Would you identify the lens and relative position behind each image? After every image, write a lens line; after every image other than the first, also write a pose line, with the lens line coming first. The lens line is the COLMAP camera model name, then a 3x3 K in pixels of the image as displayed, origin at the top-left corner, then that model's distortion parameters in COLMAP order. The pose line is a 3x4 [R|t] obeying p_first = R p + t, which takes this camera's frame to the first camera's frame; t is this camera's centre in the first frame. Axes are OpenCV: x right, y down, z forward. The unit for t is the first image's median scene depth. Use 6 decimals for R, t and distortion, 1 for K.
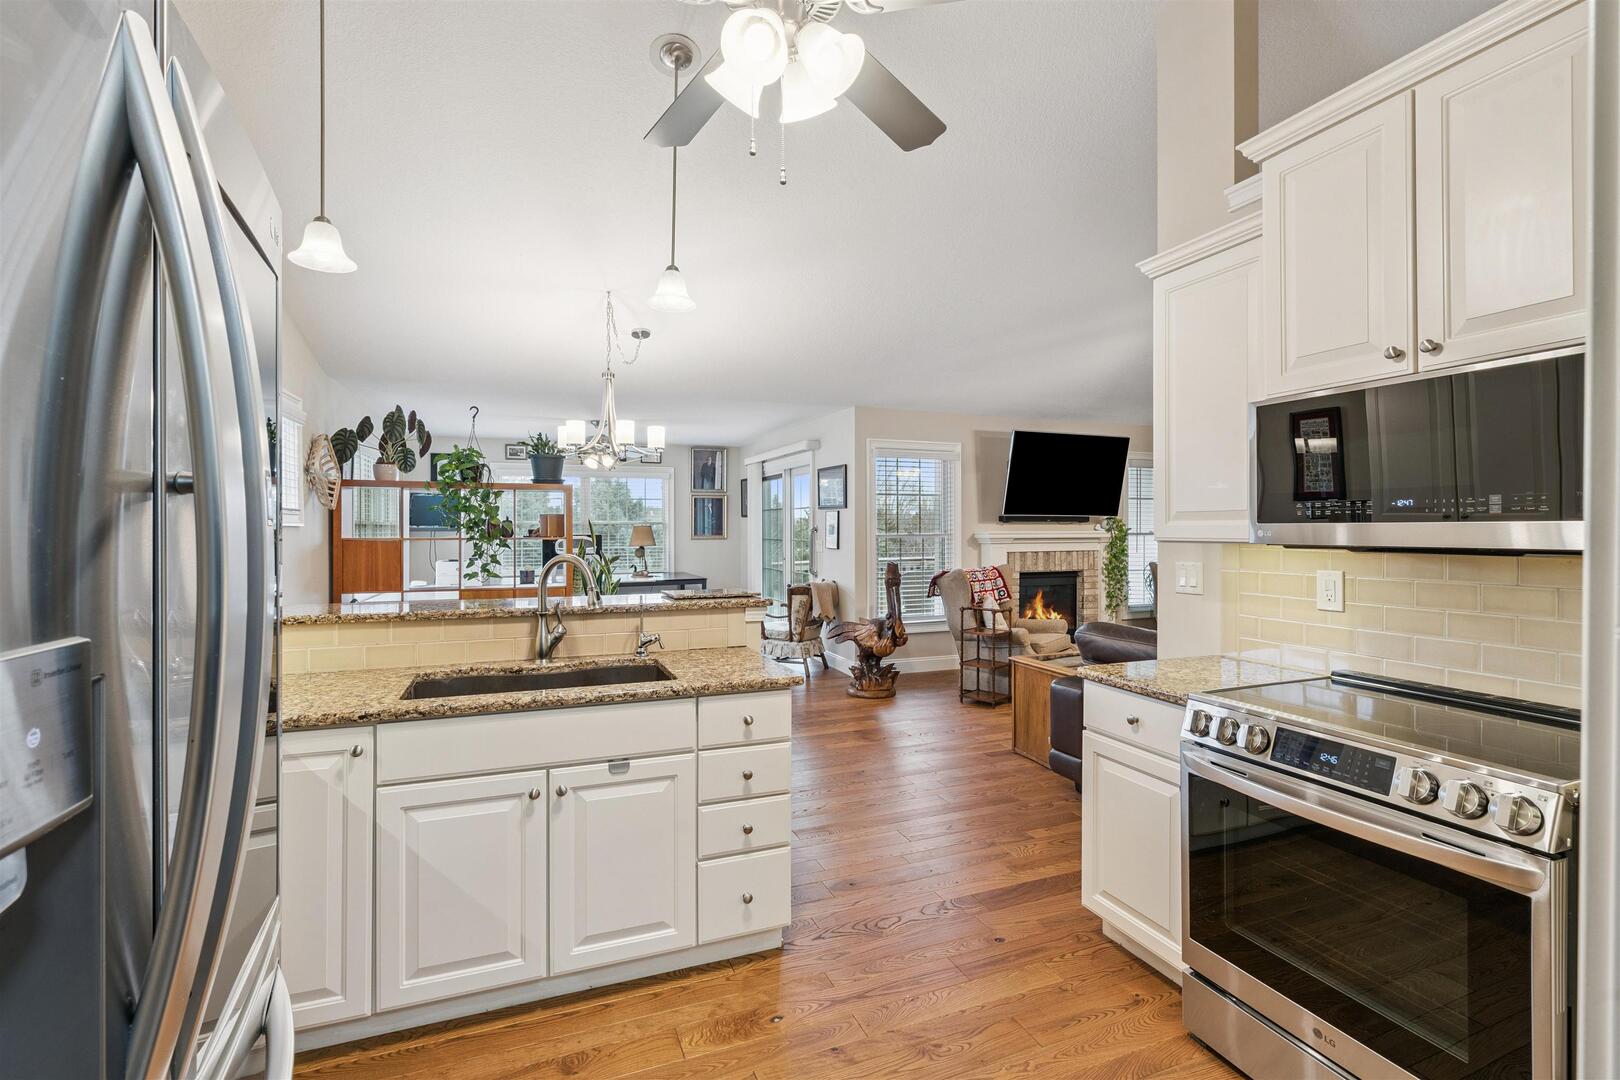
lens RADIAL K [[738.3, 0, 812.2], [0, 738.3, 536.3], [0, 0, 1]] dist [0.003438, 0.000182]
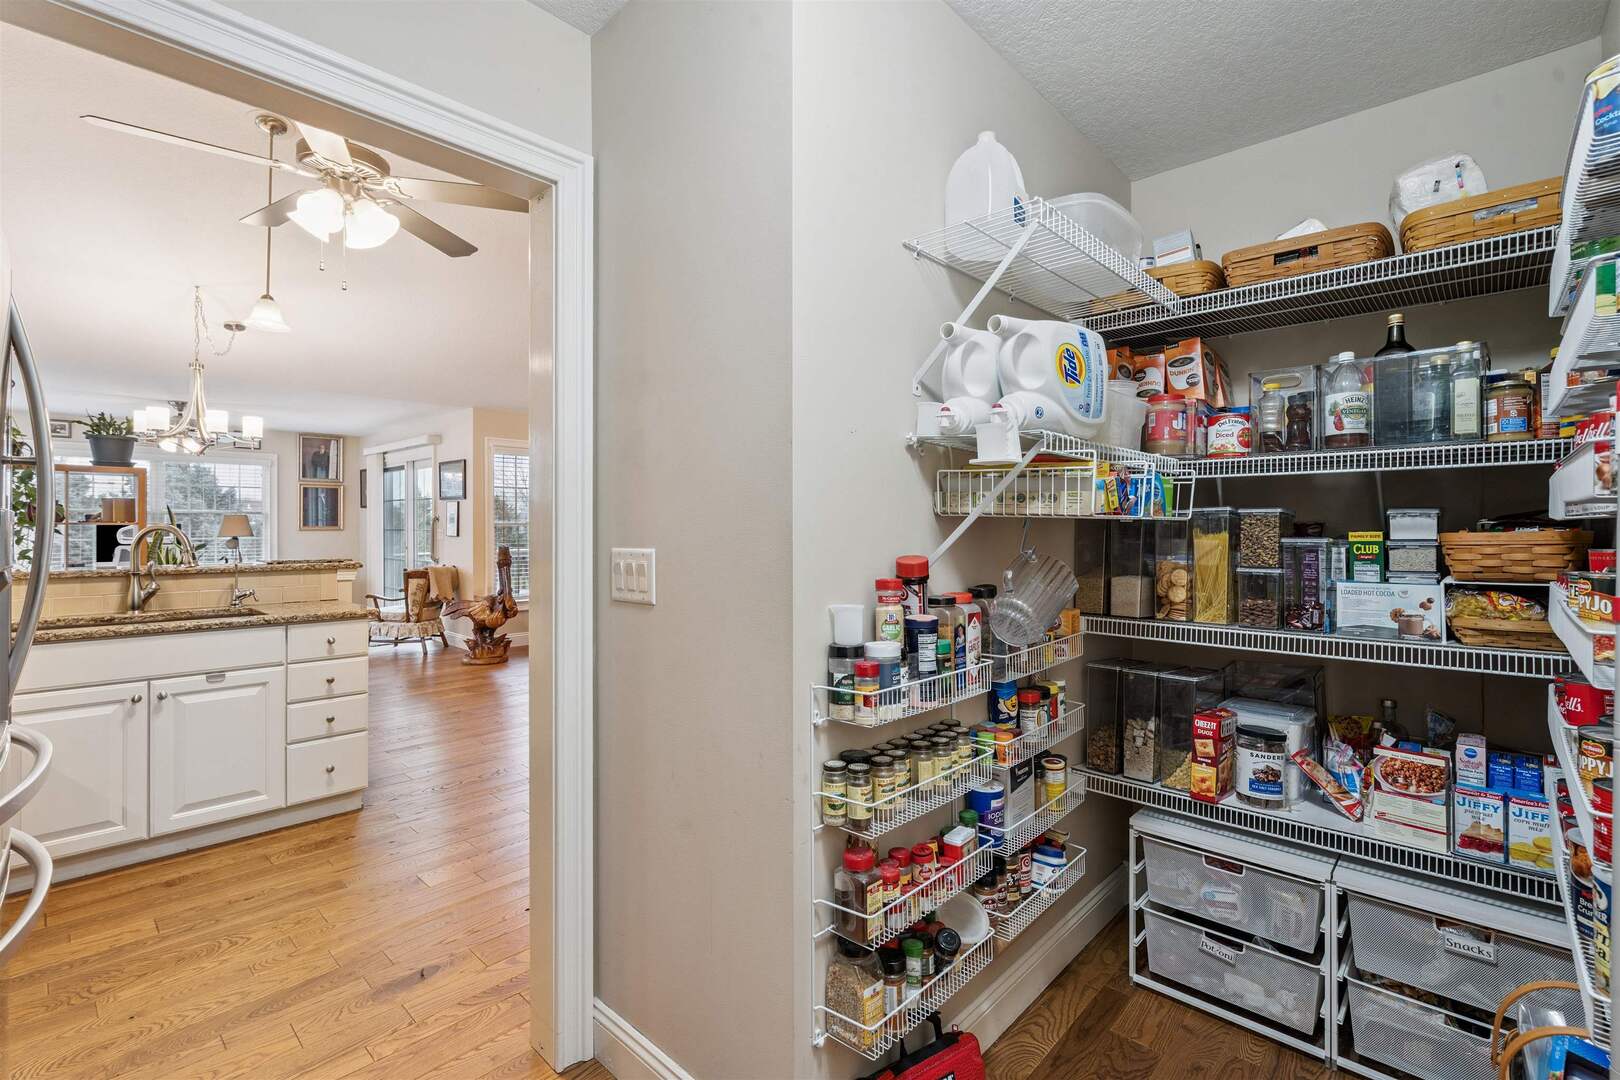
lens RADIAL K [[738.3, 0, 812.1], [0, 738.3, 531.3], [0, 0, 1]] dist [0.003438, 0.000182]
pose [[0.906259, 0.000909, 0.422722, 0.057675], [0.001444, 0.999985, -0.005246, 0.019725], [-0.422720, 0.005365, 0.906244, -0.257077]]
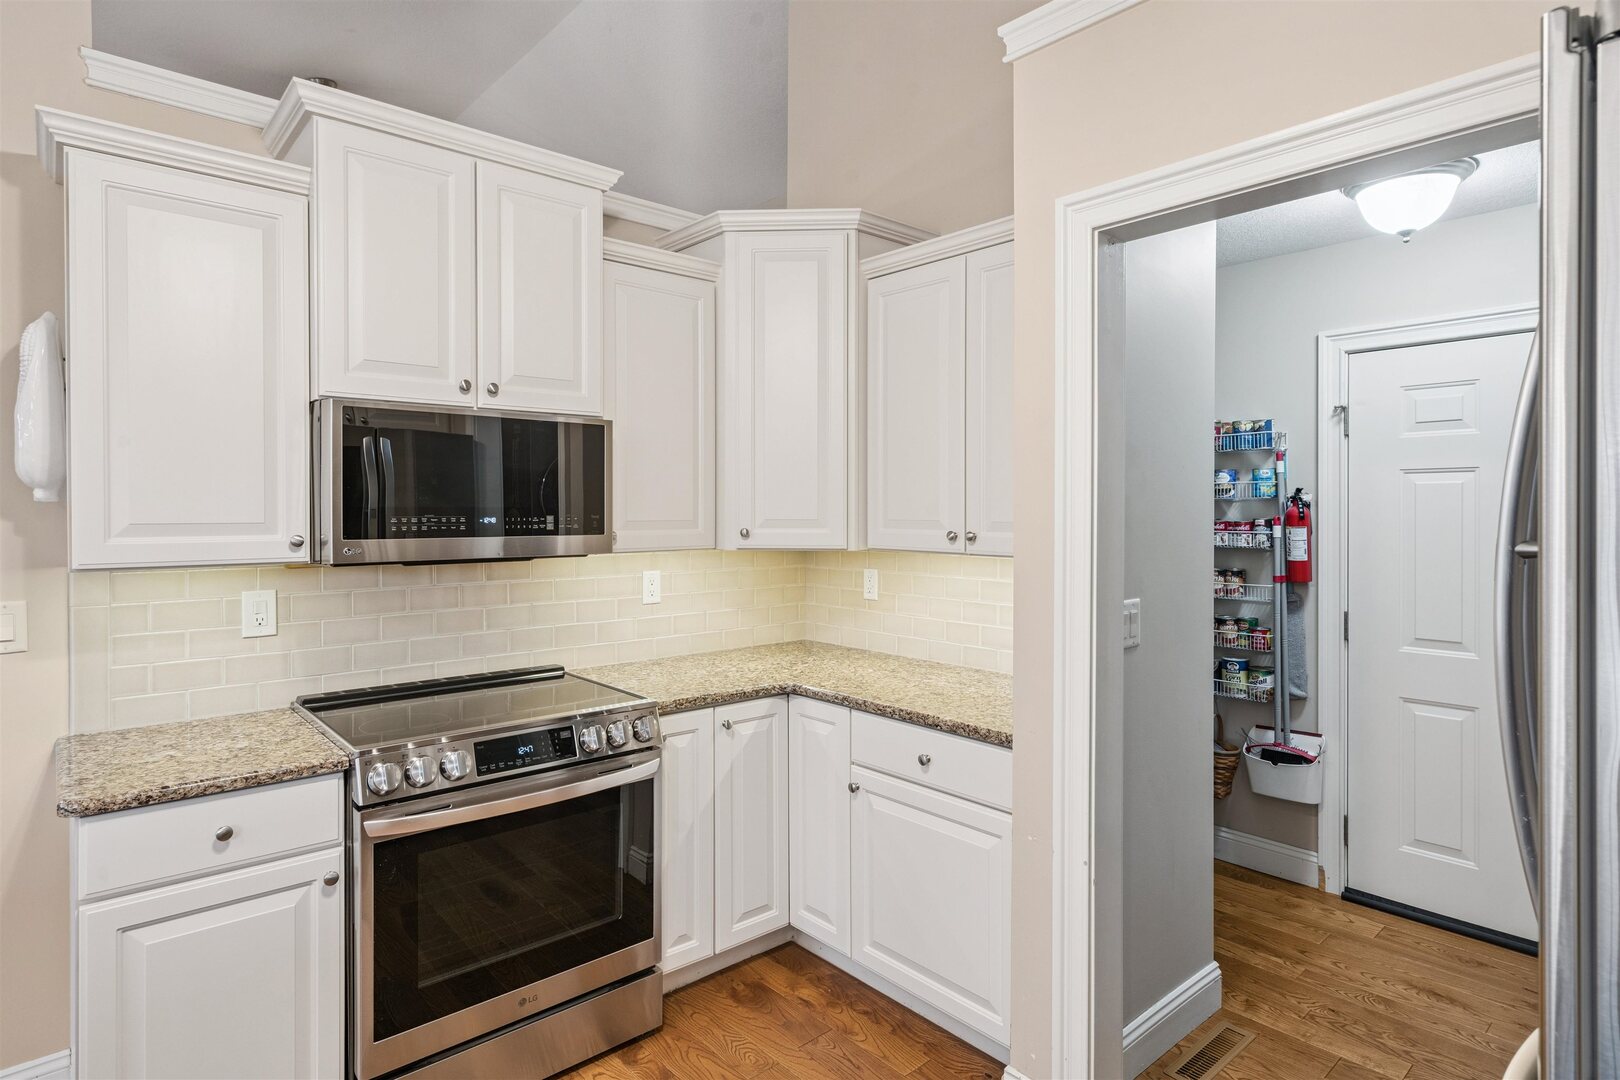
lens RADIAL K [[870.6, 0, 808.7], [0, 870.6, 527.2], [0, 0, 1]] dist [0.002824, 0.000554]
pose [[-0.338968, -0.011758, 0.940724, -0.321057], [0.012596, 0.999776, 0.017035, -0.025111], [-0.940714, 0.017624, -0.338744, 0.489103]]
